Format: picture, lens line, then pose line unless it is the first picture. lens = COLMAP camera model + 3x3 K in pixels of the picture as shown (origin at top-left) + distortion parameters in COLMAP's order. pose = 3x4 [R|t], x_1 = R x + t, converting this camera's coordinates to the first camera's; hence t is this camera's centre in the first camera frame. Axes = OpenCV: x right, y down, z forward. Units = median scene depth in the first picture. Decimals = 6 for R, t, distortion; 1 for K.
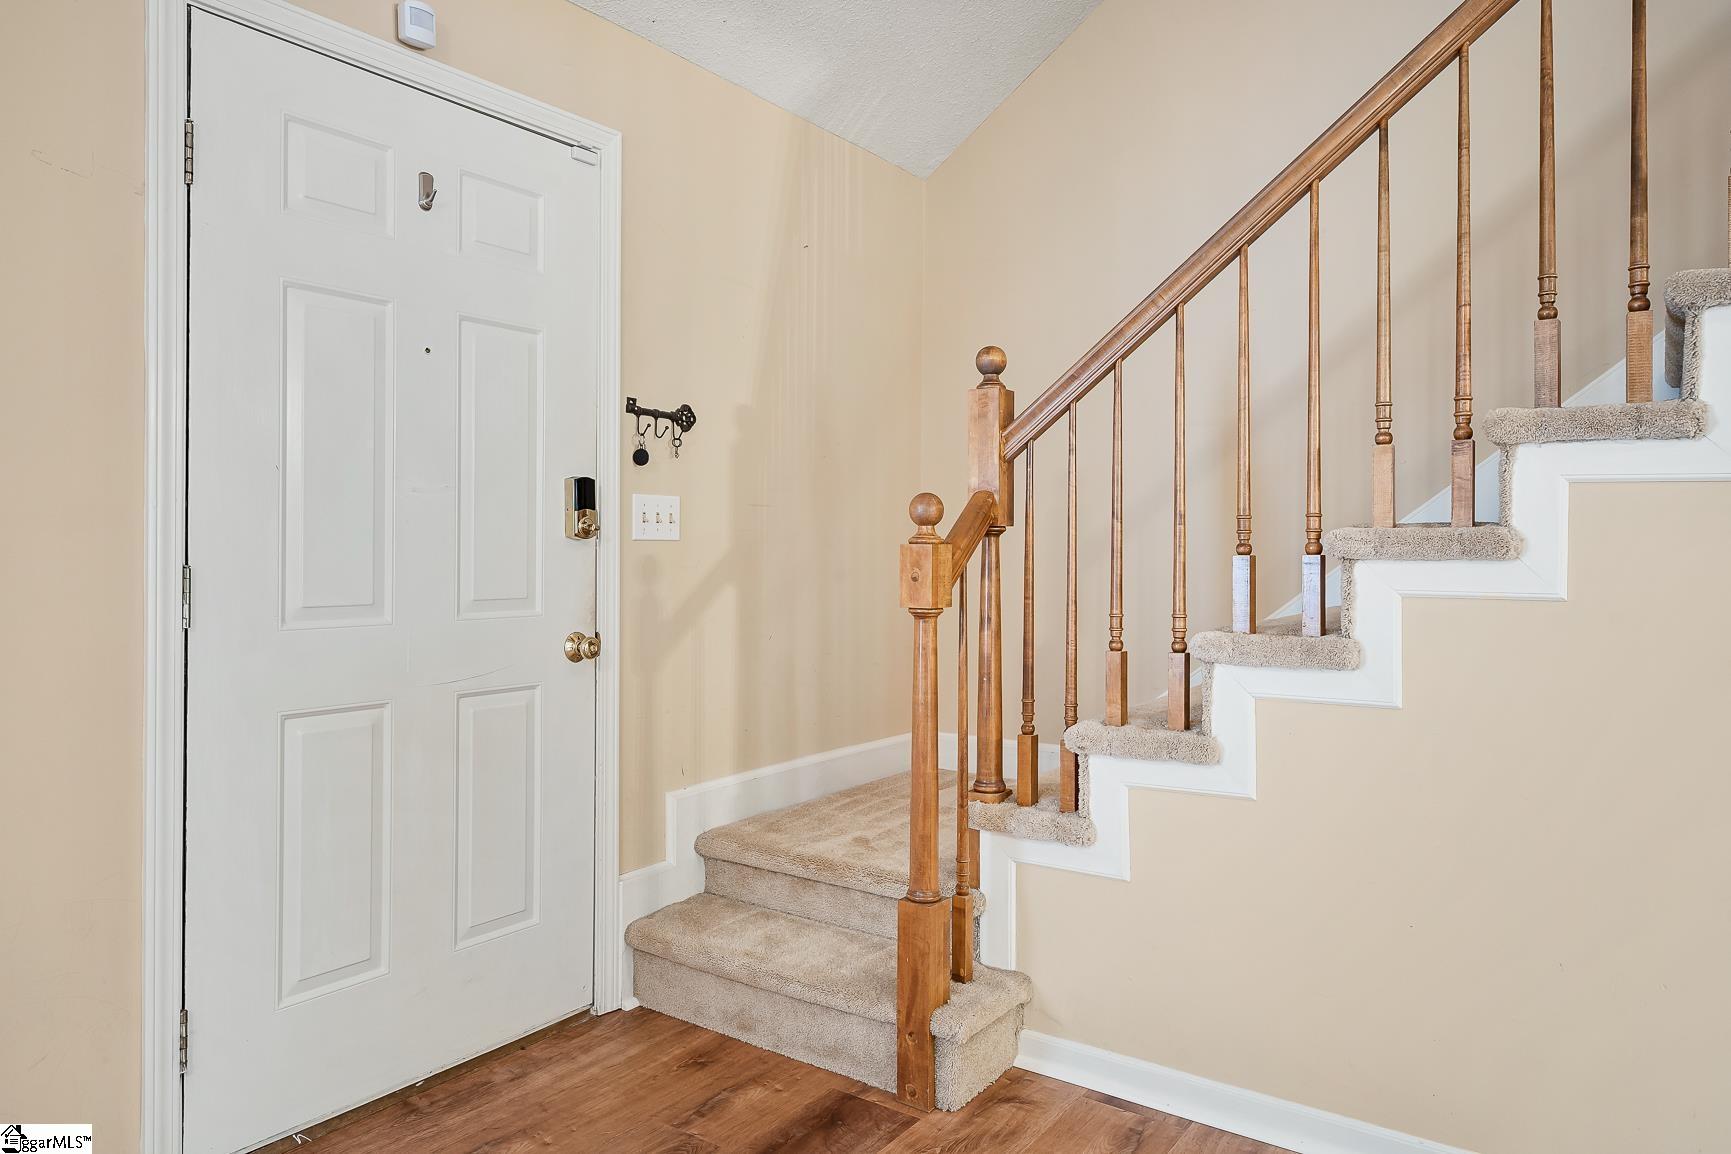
lens RADIAL K [[1136.3, 0, 874.1], [0, 1136.3, 545.5], [0, 0, 1]] dist [0.003386, 0.001973]
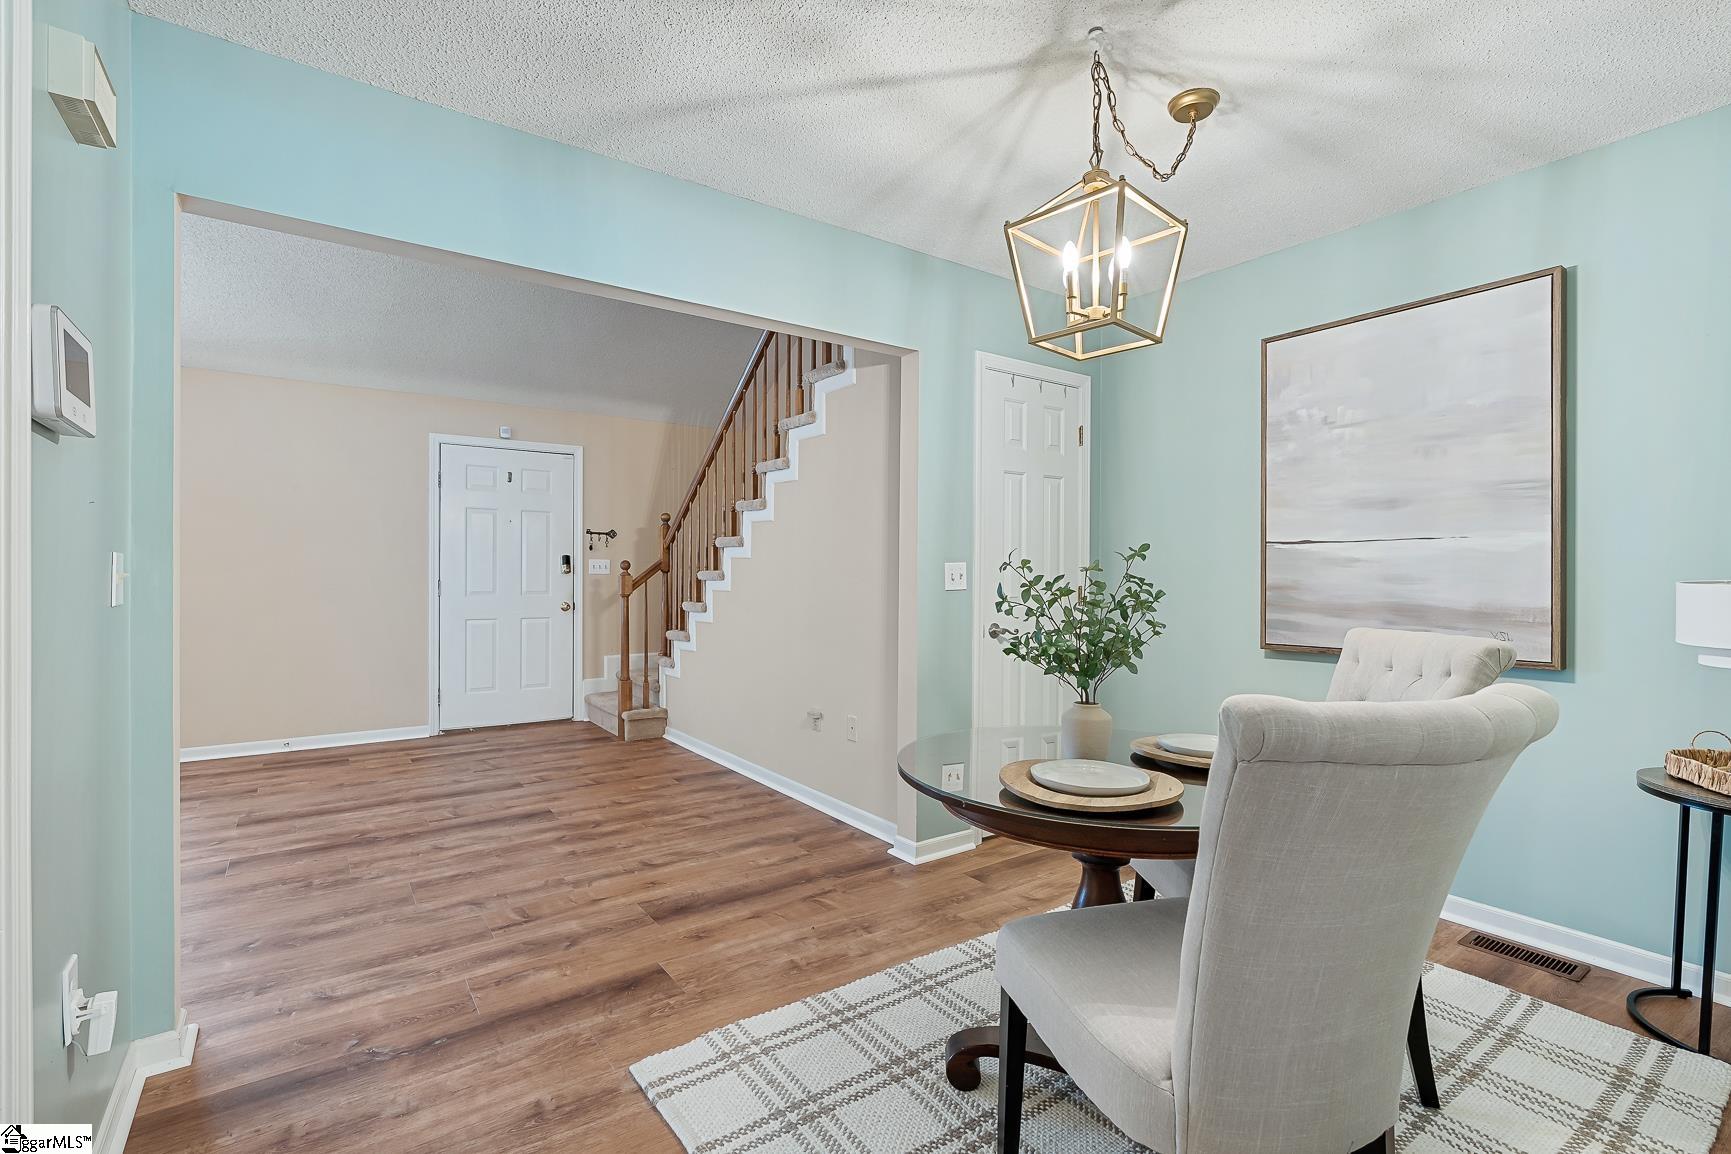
lens RADIAL K [[797.9, 0, 865.5], [0, 797.9, 577.0], [0, 0, 1]] dist [-0.005811, -0.000445]
pose [[0.939067, 0.002237, -0.343727, 1.457657], [-0.001872, 0.999997, 0.001395, -0.001297], [0.343729, -0.000667, 0.939069, -0.937560]]
